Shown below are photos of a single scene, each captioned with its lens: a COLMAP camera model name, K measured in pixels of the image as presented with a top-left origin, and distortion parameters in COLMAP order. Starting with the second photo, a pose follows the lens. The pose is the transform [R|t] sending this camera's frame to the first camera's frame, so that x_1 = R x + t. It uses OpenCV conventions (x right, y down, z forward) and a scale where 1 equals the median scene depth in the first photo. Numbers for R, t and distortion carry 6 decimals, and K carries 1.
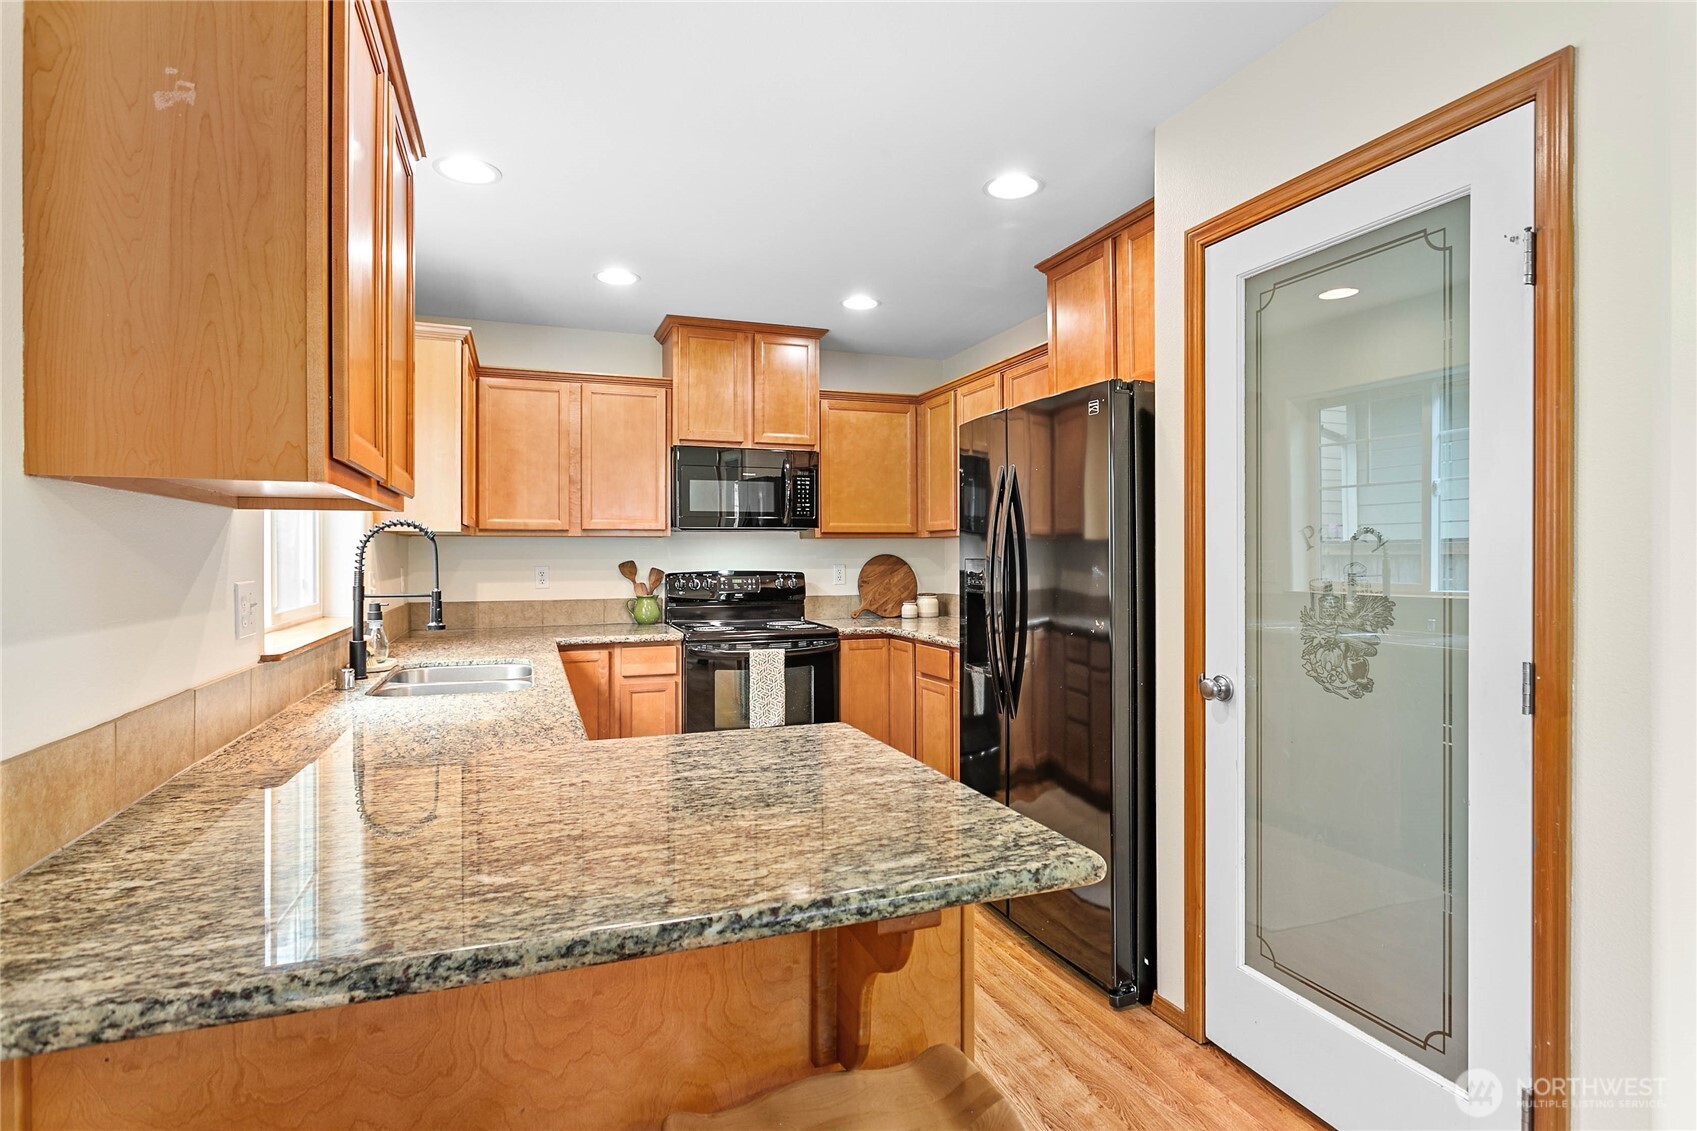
lens RADIAL K [[848.5, 0, 842.2], [0, 848.5, 557.8], [0, 0, 1]] dist [-0.012014, 0.004843]
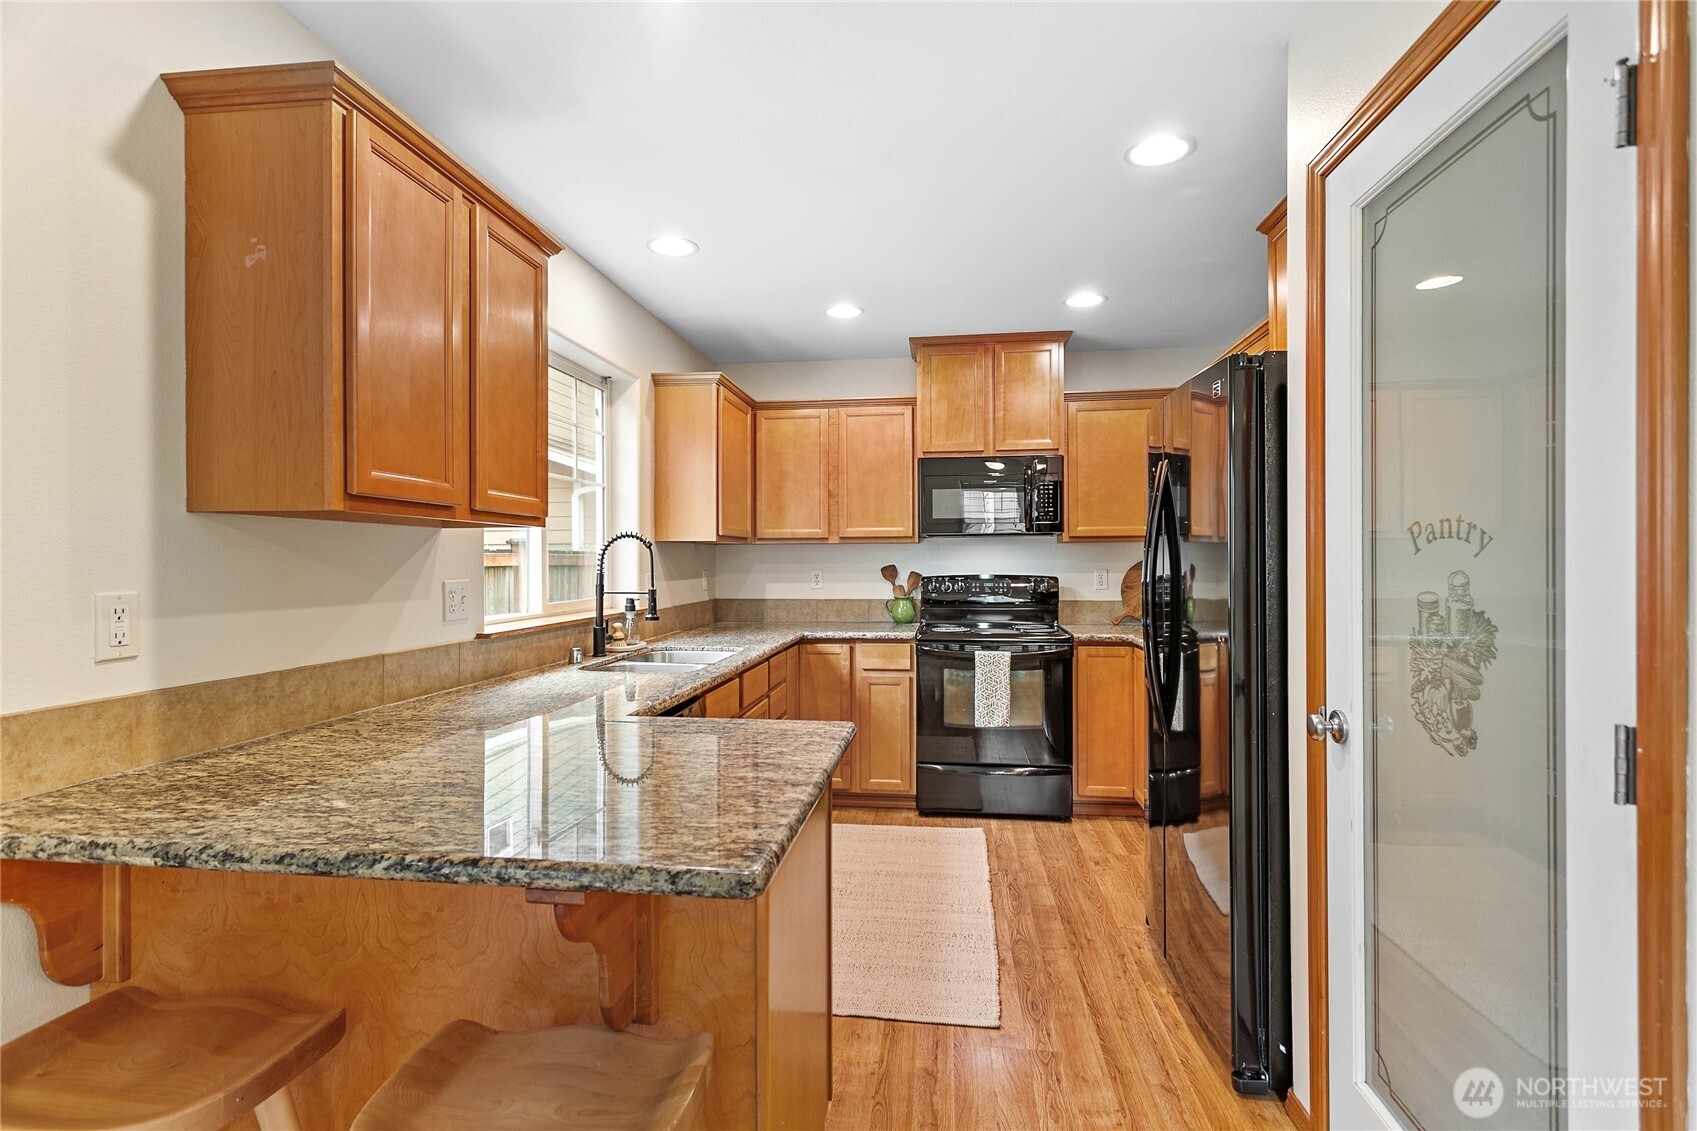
lens RADIAL K [[800.3, 0, 844.1], [0, 800.3, 562.9], [0, 0, 1]] dist [0.000221, 0.001418]
pose [[0.881649, 0.001027, -0.471905, 0.362620], [-0.000242, 0.999998, 0.001724, -0.001842], [0.471906, -0.001406, 0.881648, 0.105405]]
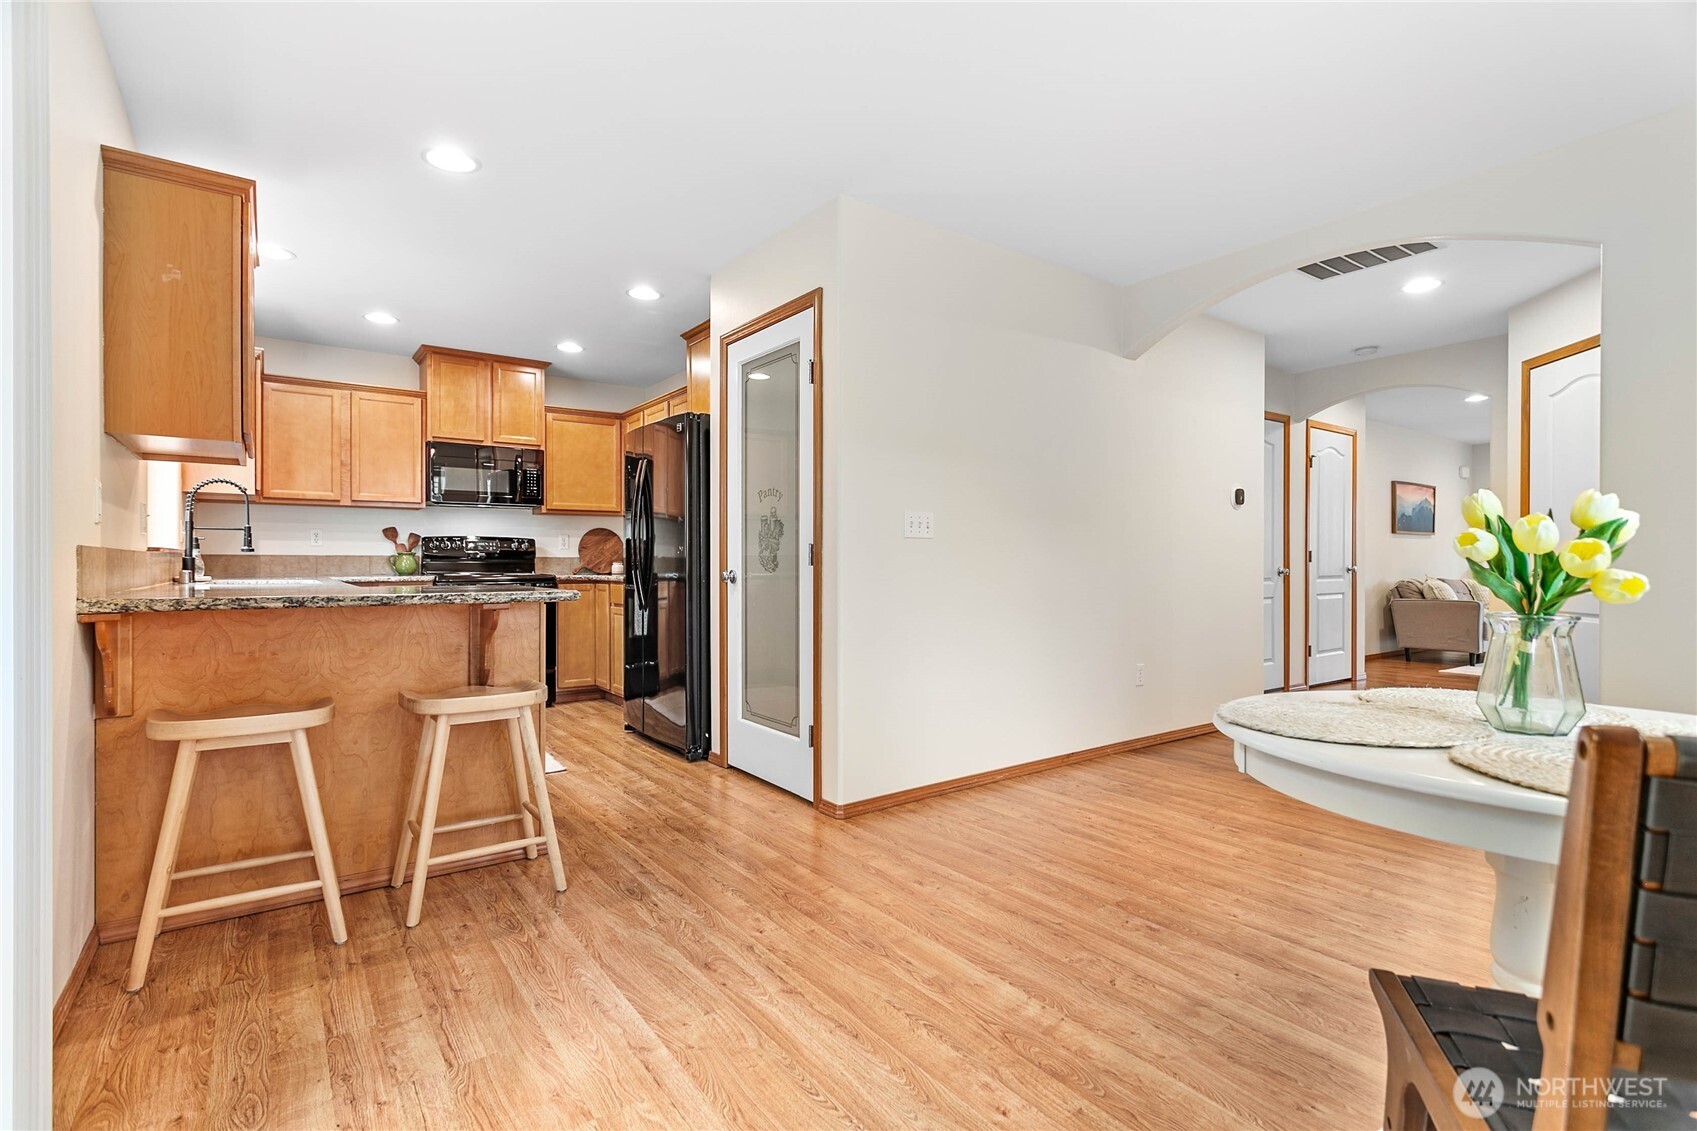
lens RADIAL K [[800.3, 0, 846.1], [0, 800.3, 566.1], [0, 0, 1]] dist [0.000221, 0.001418]
pose [[0.964663, 0.002408, 0.263476, 0.201192], [-0.002939, 0.999994, 0.001624, 0.116585], [-0.263471, -0.002341, 0.964665, -0.754095]]
